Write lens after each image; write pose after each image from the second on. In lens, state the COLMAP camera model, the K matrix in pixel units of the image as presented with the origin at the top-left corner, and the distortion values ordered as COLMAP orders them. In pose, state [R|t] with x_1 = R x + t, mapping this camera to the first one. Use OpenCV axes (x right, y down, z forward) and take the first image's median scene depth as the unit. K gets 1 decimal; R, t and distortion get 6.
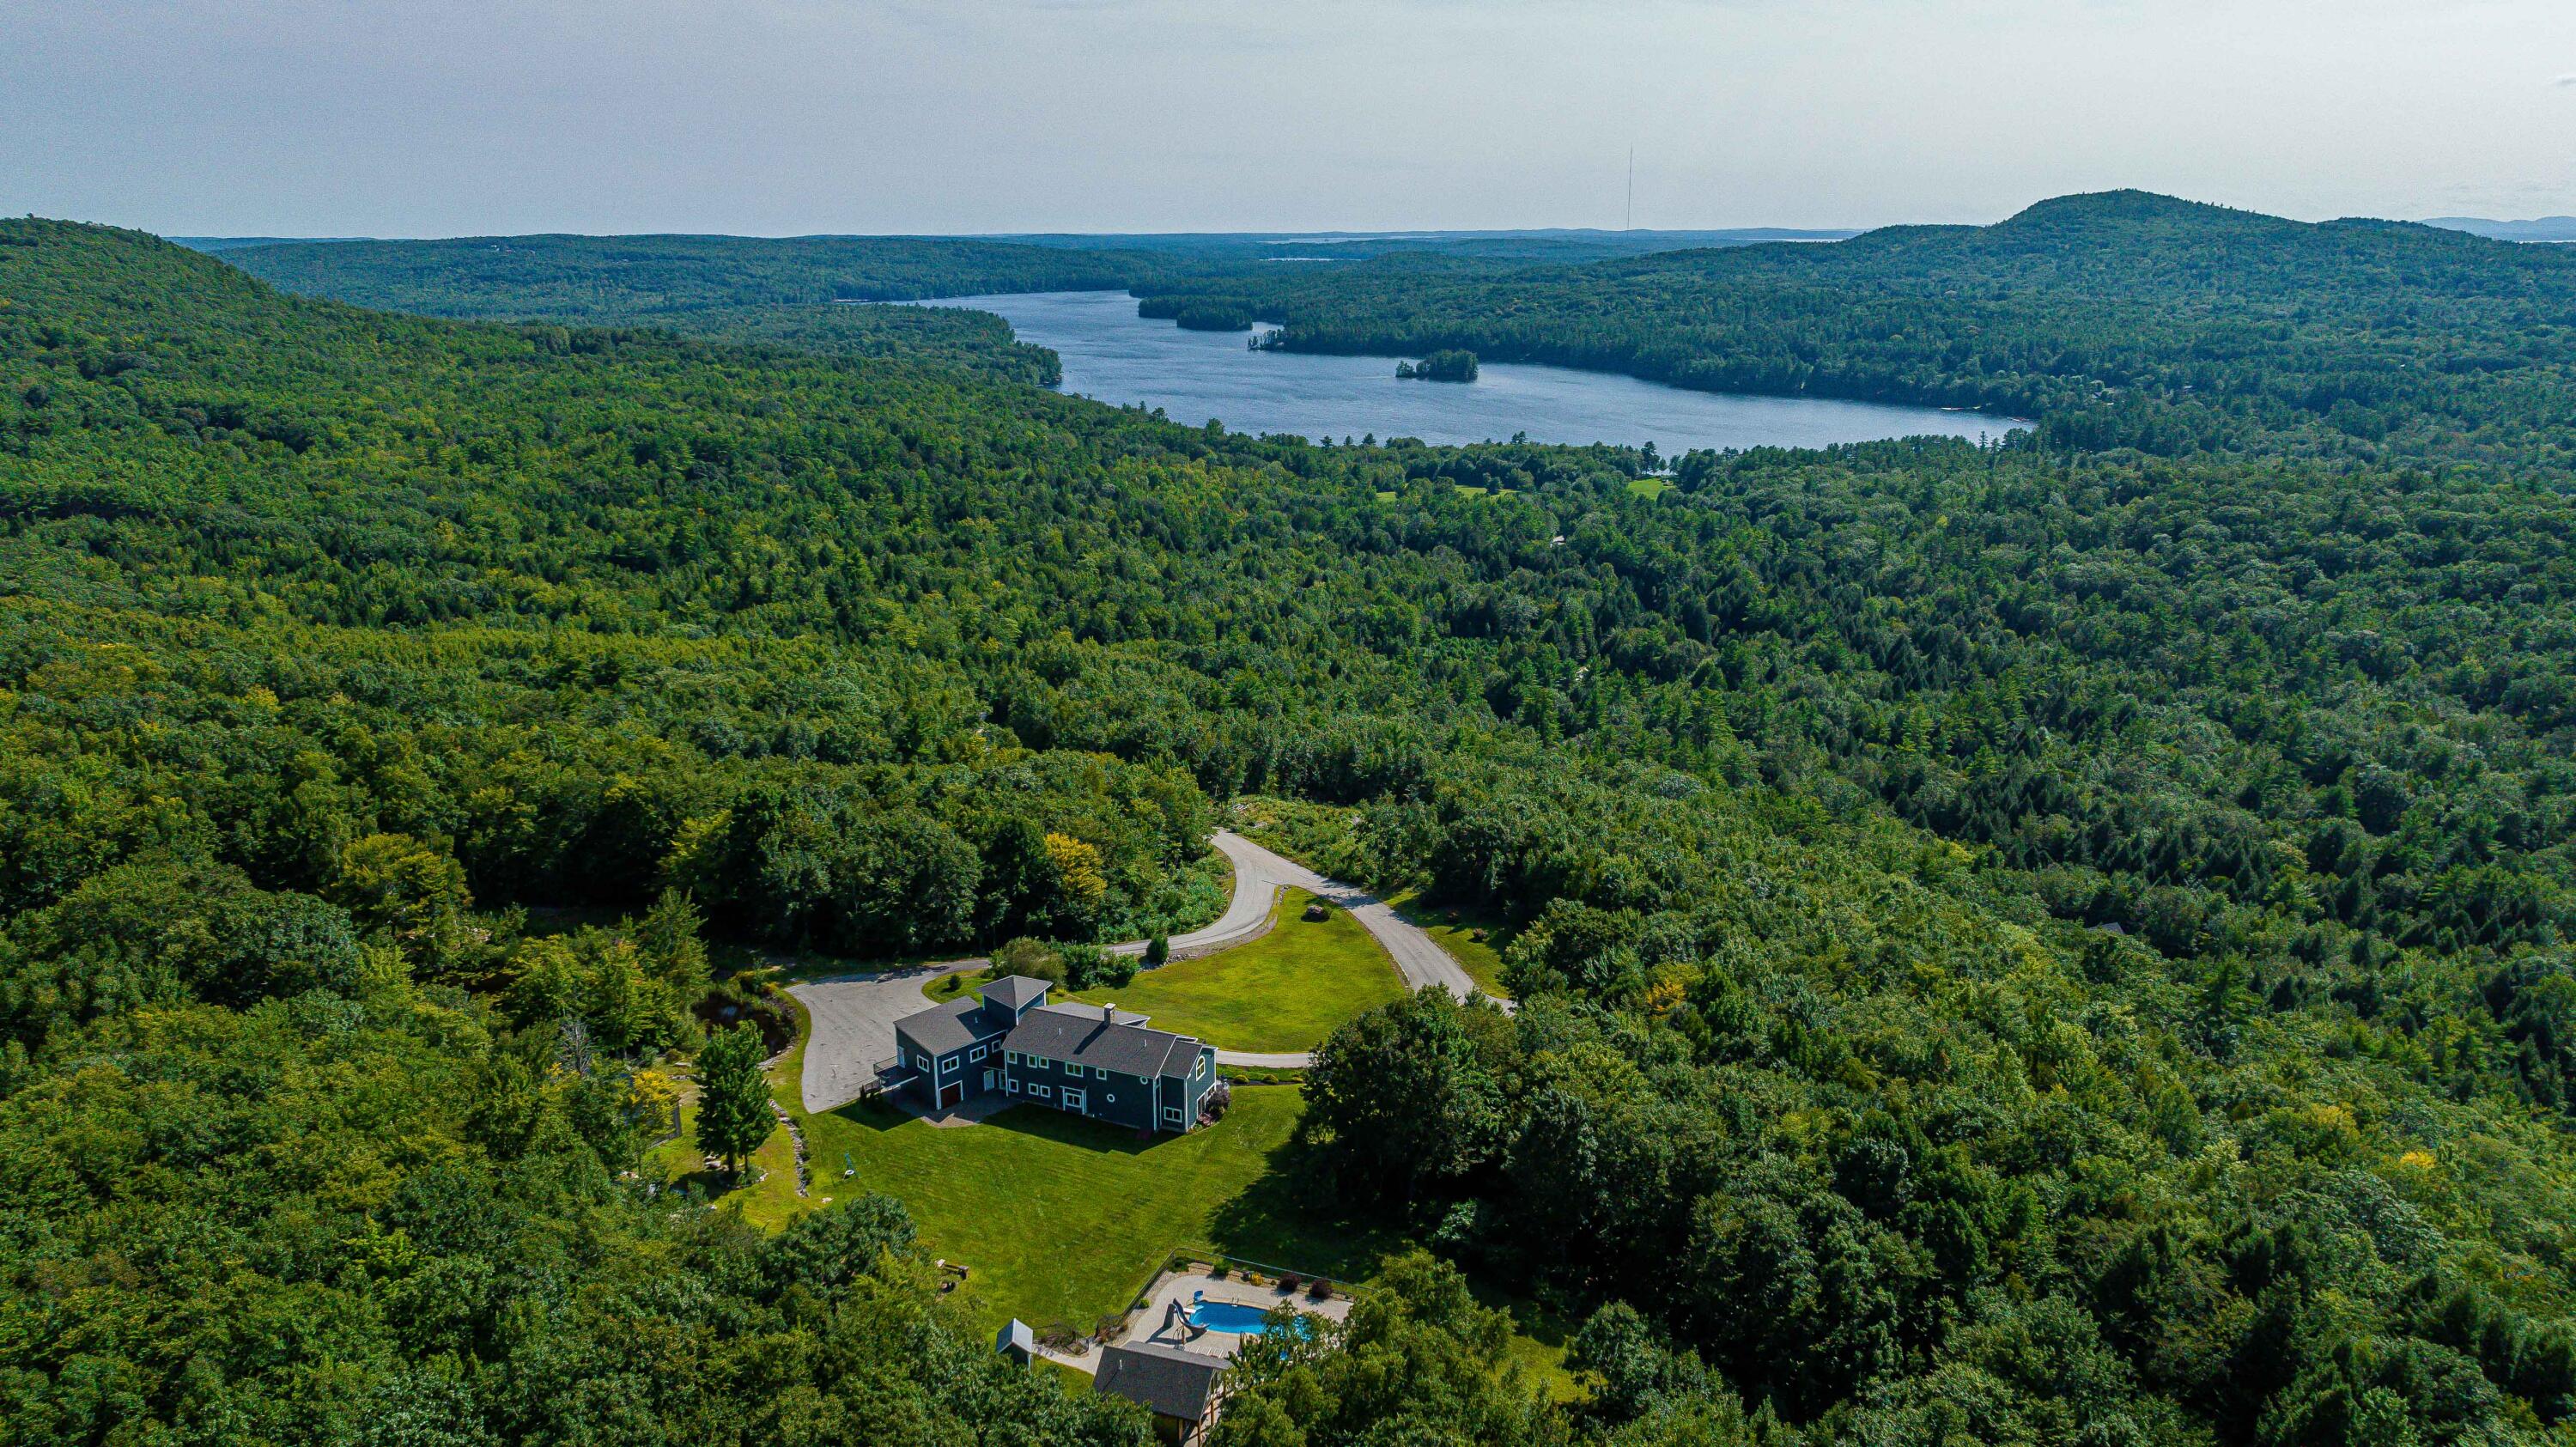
lens RADIAL K [[1815.0, 0, 1287.1], [0, 1815.0, 729.4], [0, 0, 1]] dist [-0.029640, 0.029877]
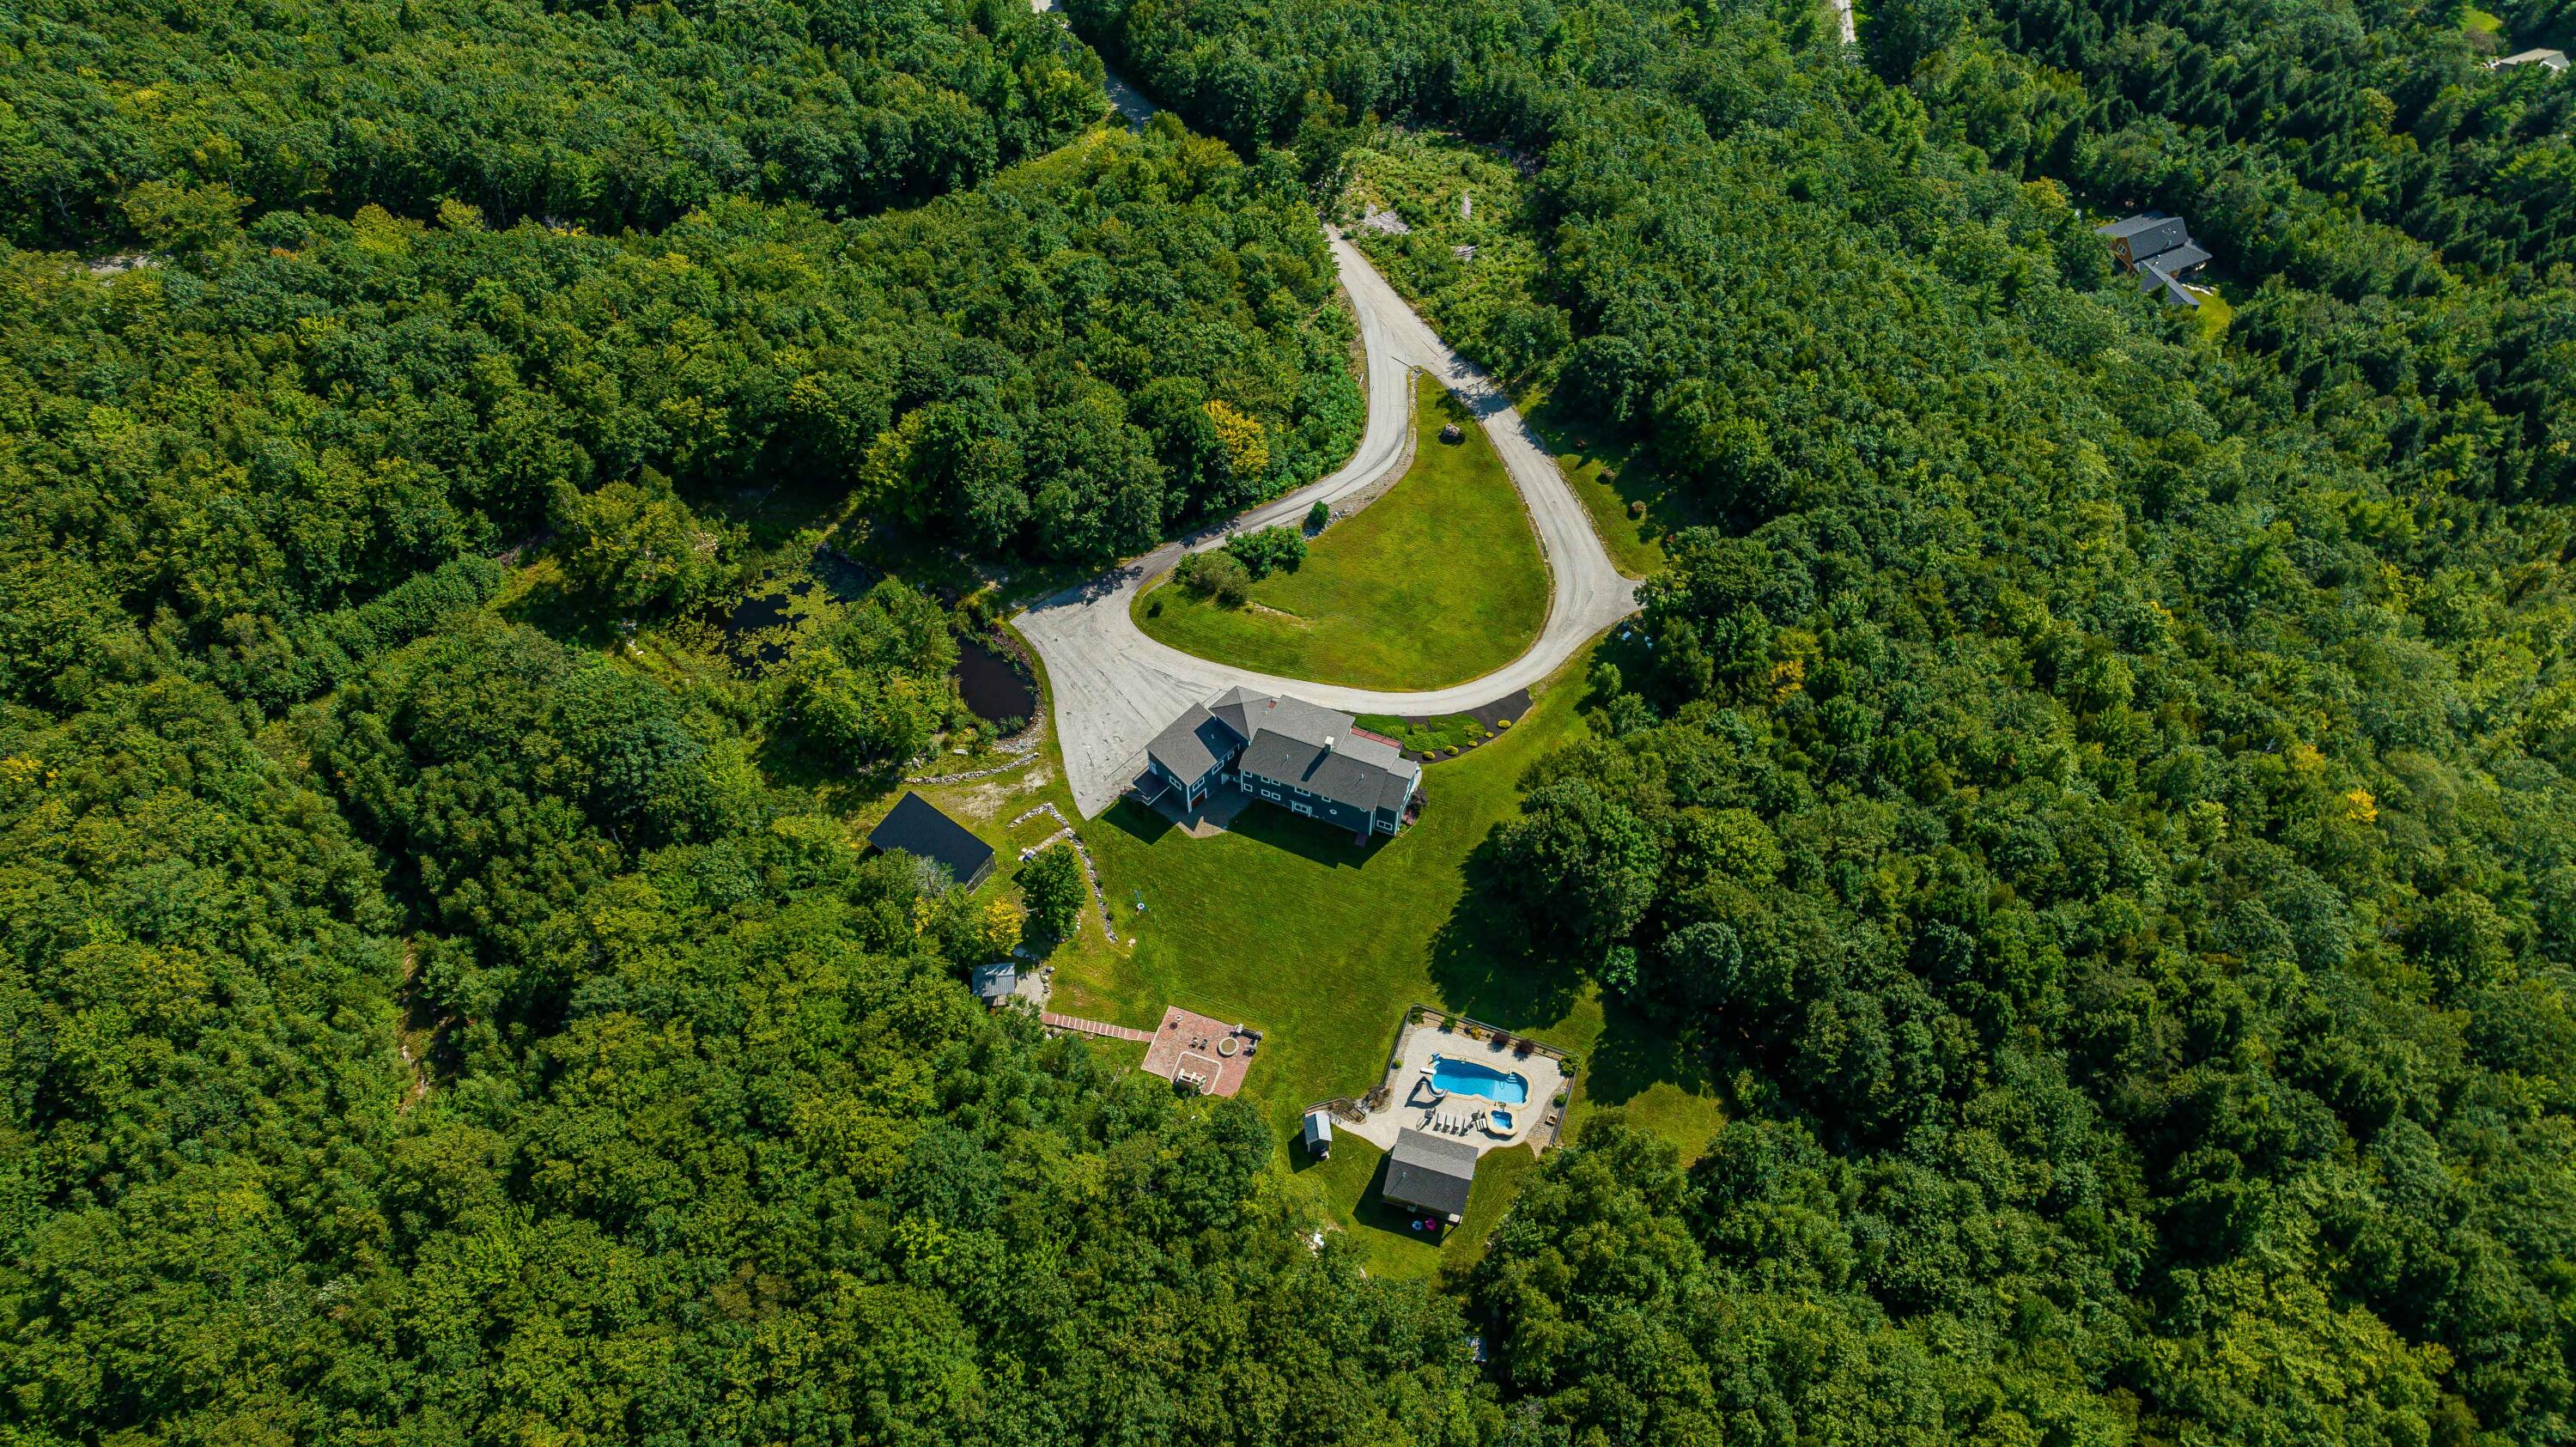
lens RADIAL K [[1815.0, 0, 1298.8], [0, 1815.0, 709.7], [0, 0, 1]] dist [-0.029640, 0.029877]
pose [[0.999360, -0.021399, 0.028661, -0.128177], [-0.000981, 0.784602, 0.619999, -0.508451], [-0.035755, -0.619630, 0.784079, 0.067975]]
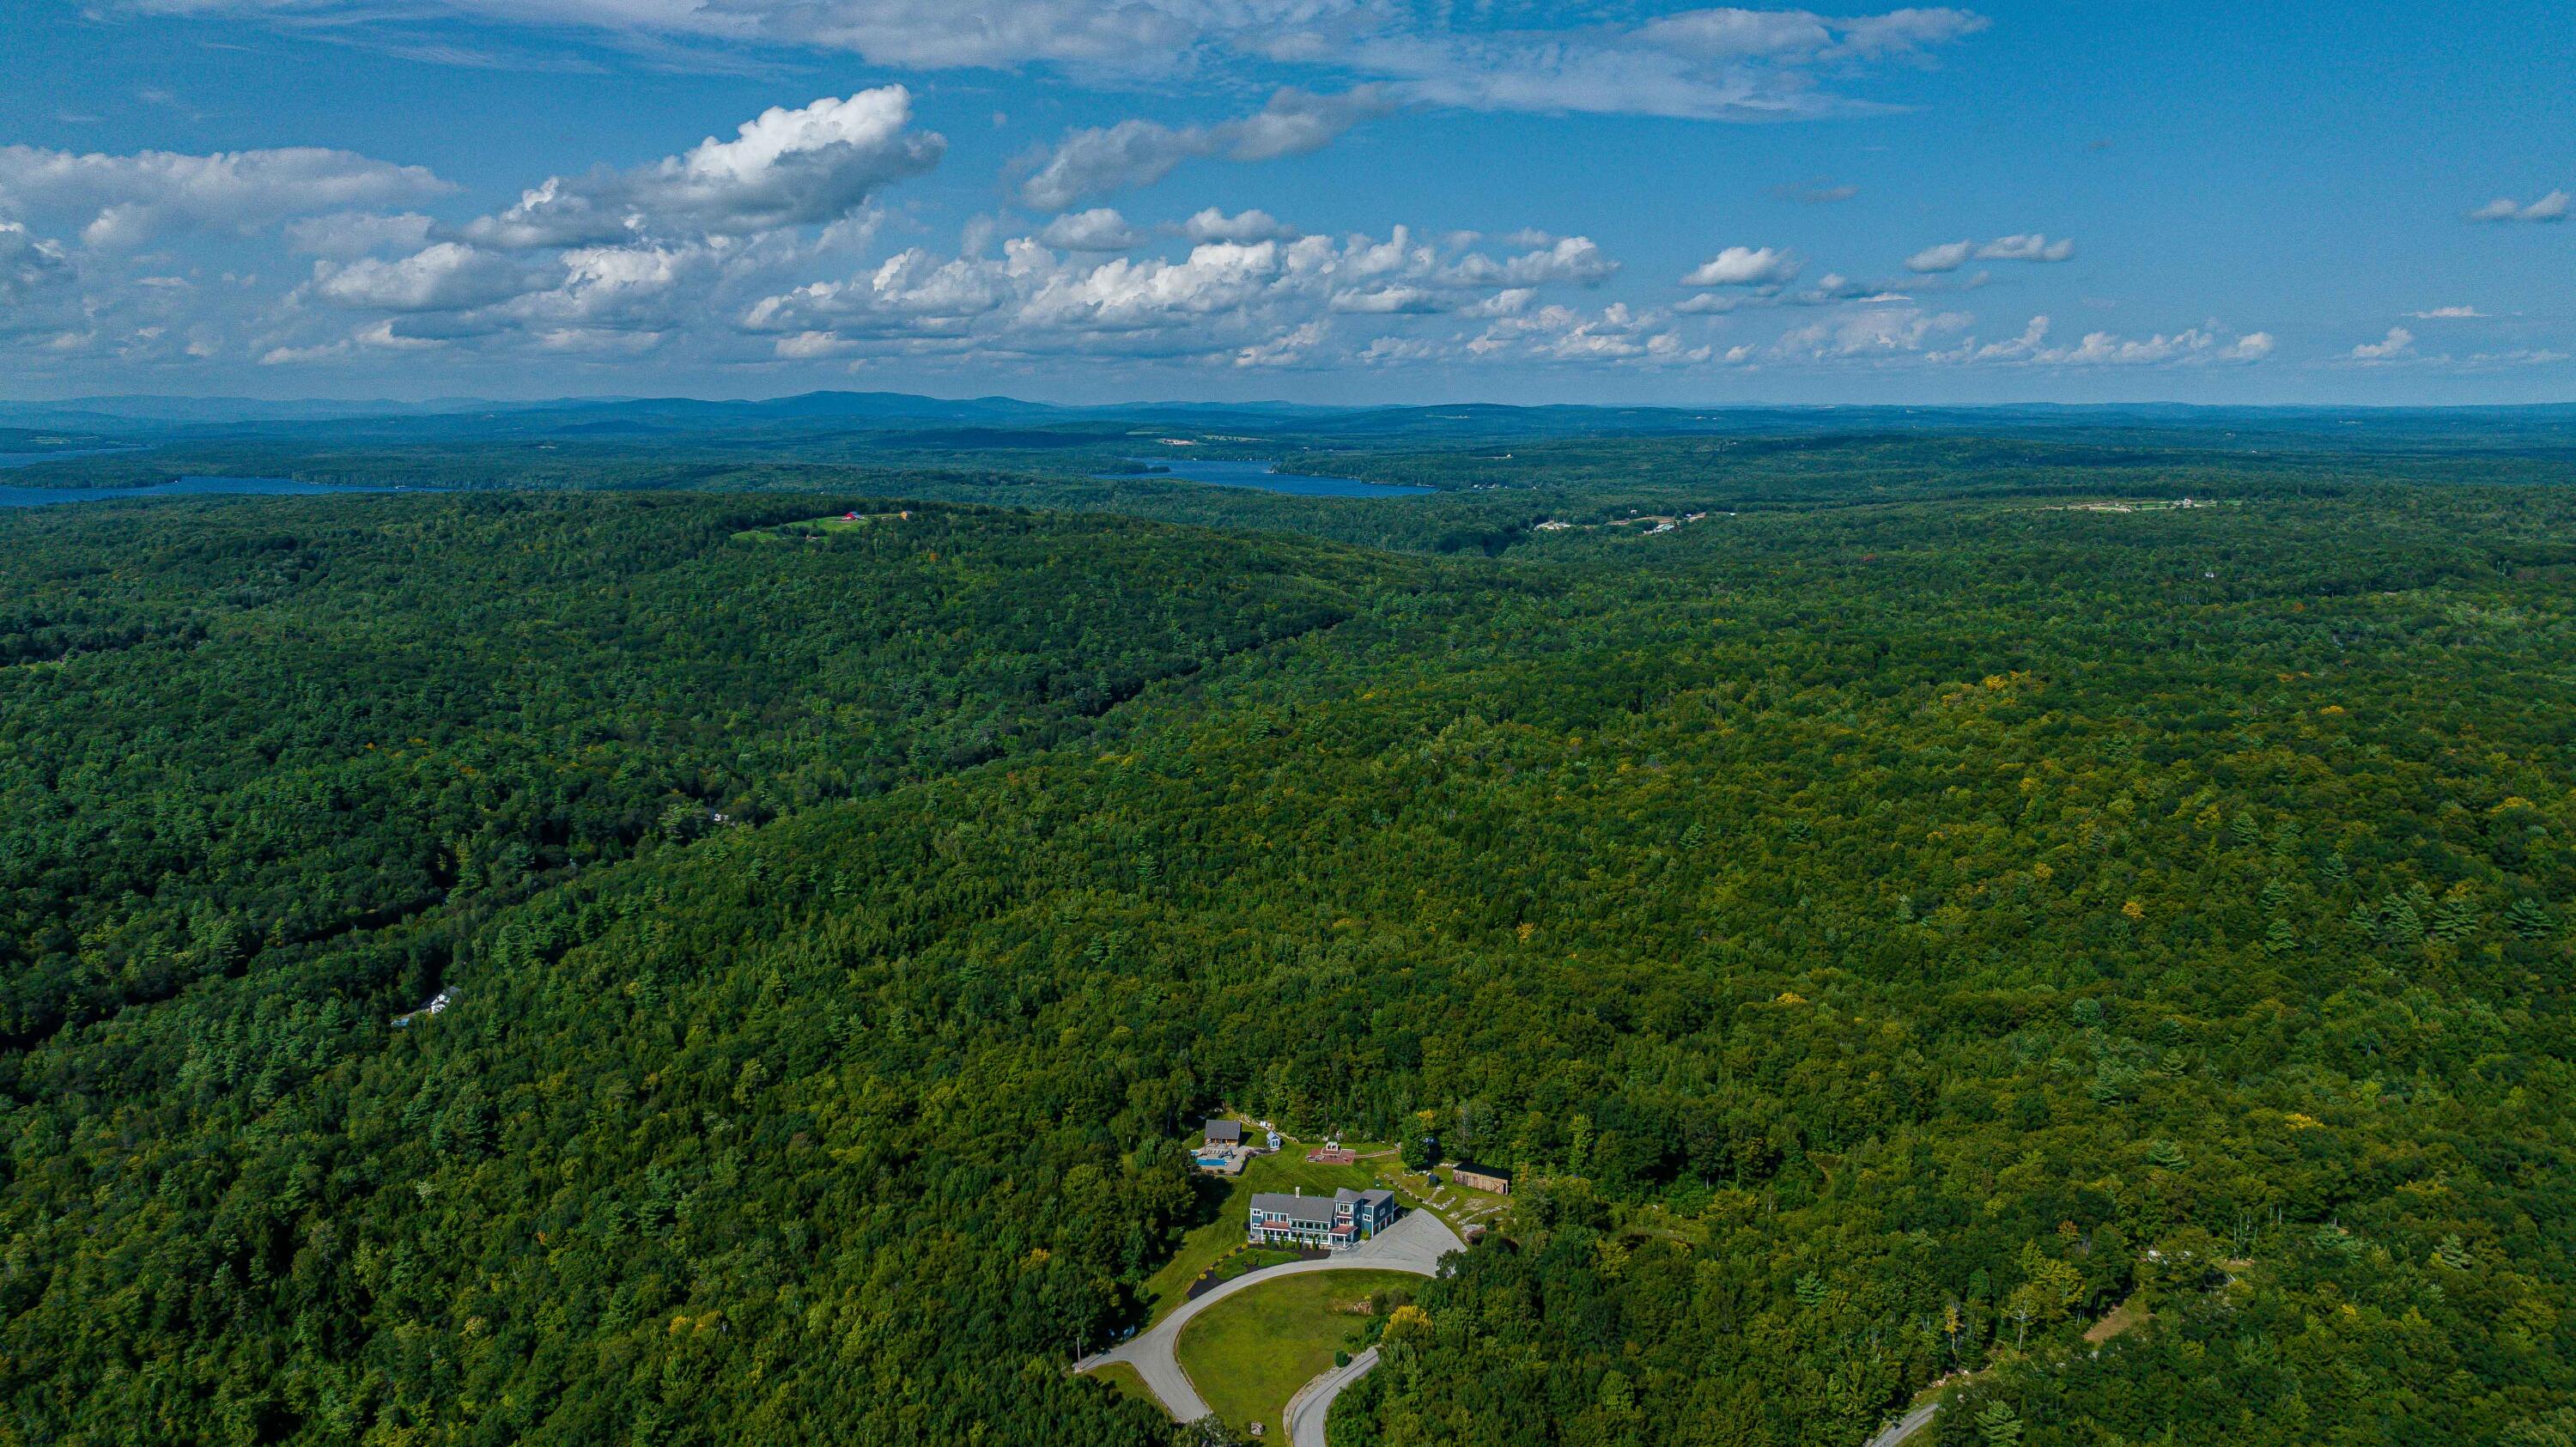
lens RADIAL K [[1815.0, 0, 1280.0], [0, 1815.0, 745.6], [0, 0, 1]] dist [-0.029640, 0.029877]
pose [[-0.981583, 0.050716, -0.184183, 0.255863], [-0.038654, 0.891450, 0.451468, -1.126524], [0.187086, 0.450272, -0.873071, 2.266108]]
